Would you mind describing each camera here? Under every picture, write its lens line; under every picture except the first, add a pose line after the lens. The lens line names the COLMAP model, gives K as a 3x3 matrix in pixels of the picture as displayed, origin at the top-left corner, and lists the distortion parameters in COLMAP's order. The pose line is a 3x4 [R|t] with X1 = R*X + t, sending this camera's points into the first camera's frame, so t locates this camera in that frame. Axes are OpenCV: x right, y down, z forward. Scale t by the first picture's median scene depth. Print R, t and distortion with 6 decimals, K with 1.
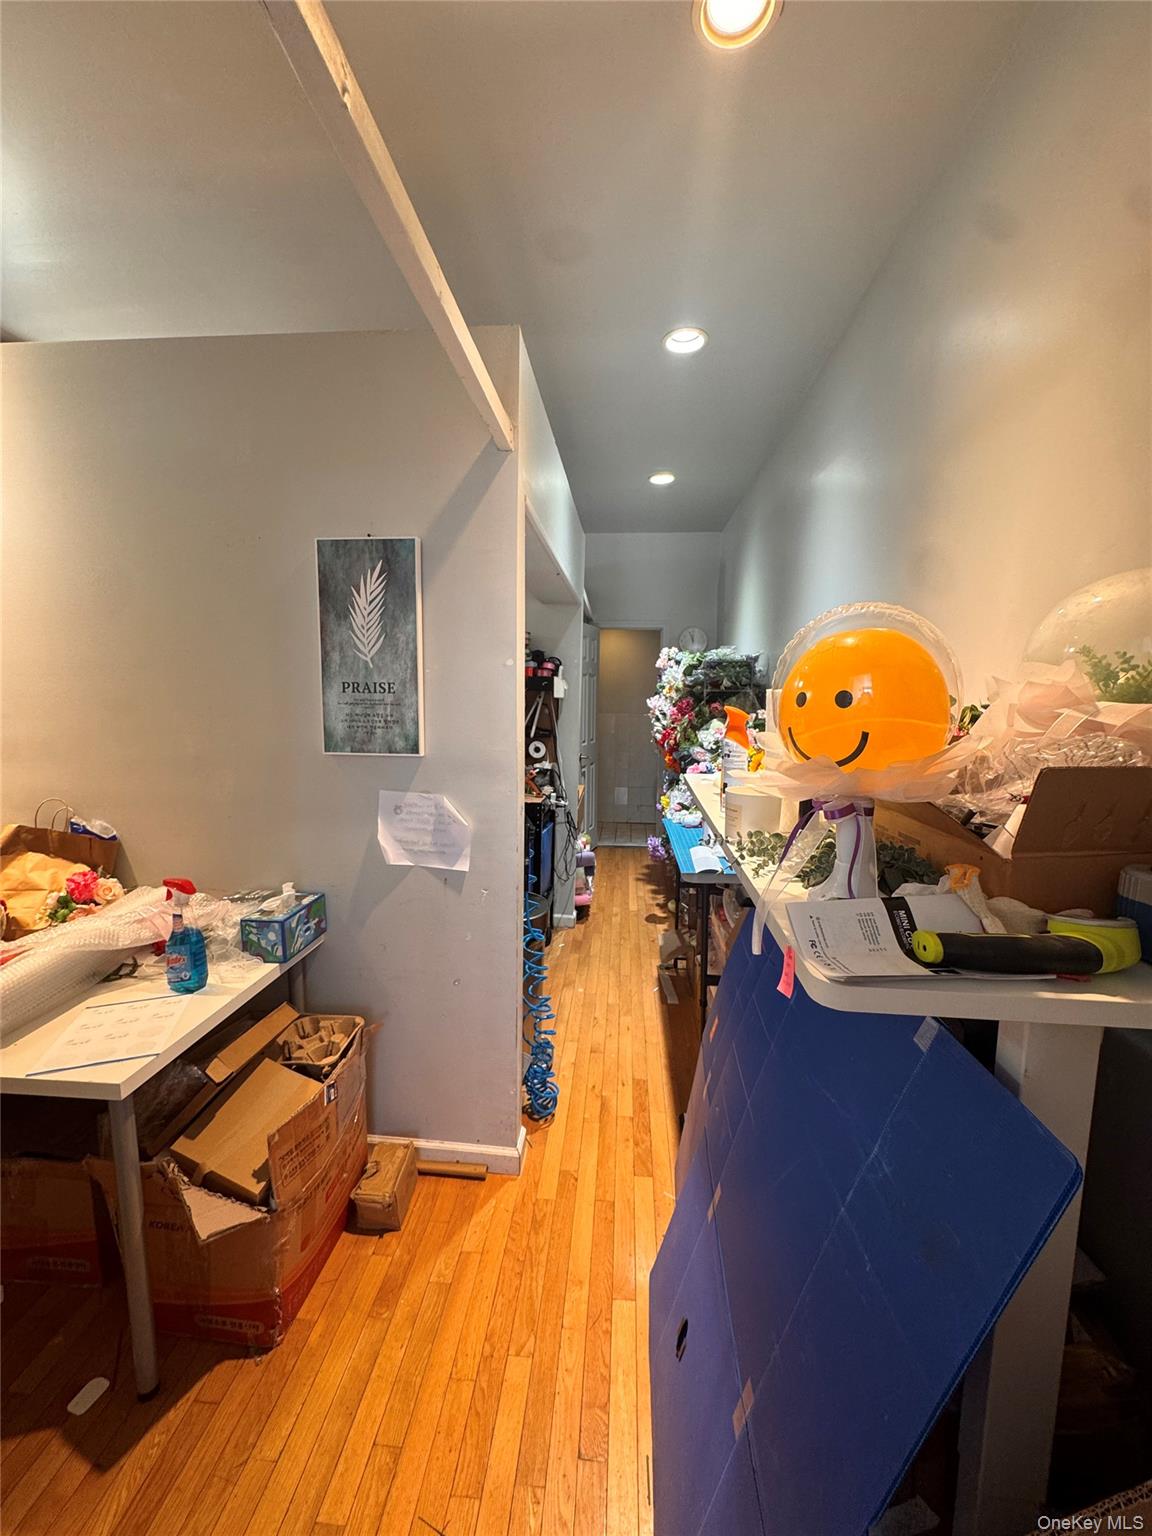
lens RADIAL K [[615.7, 0, 577.3], [0, 615.7, 764.4], [0, 0, 1]] dist [-0.003509, 0.000430]
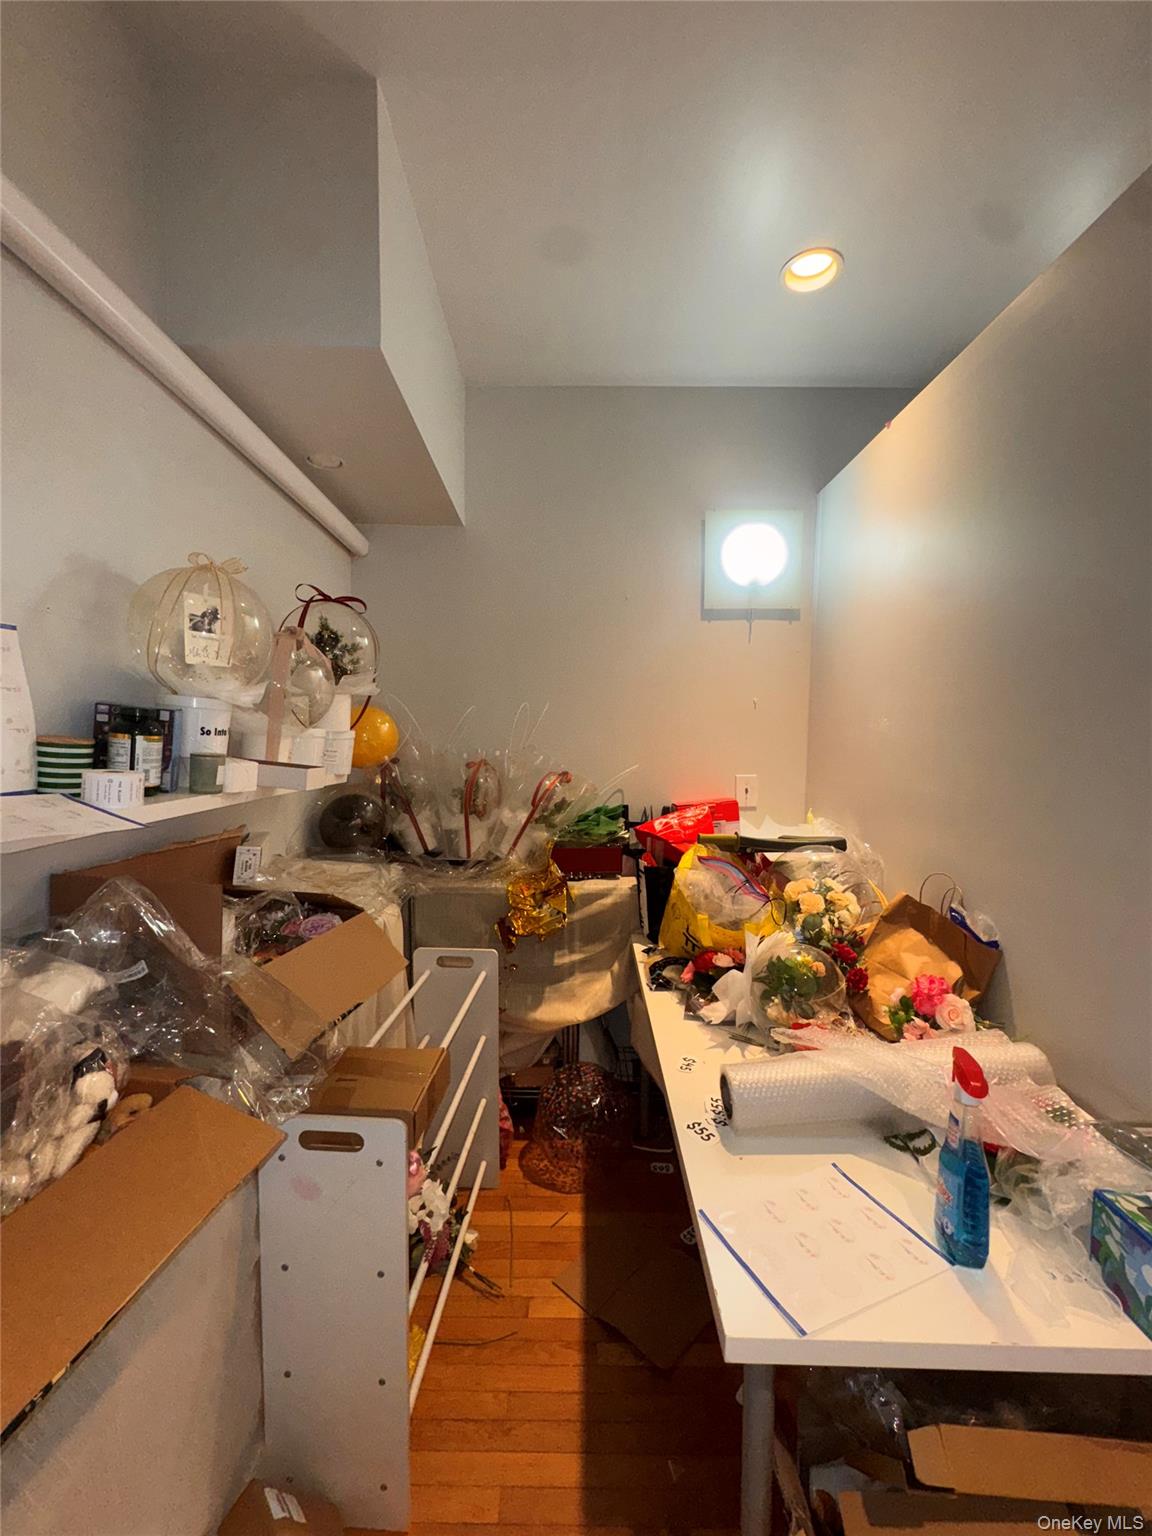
lens RADIAL K [[615.7, 0, 574.5], [0, 615.7, 761.5], [0, 0, 1]] dist [-0.003509, 0.000430]
pose [[0.079231, 0.039770, -0.996063, -0.083310], [-0.130555, 0.991011, 0.029184, -0.055211], [0.988270, 0.127729, 0.083712, 0.453387]]
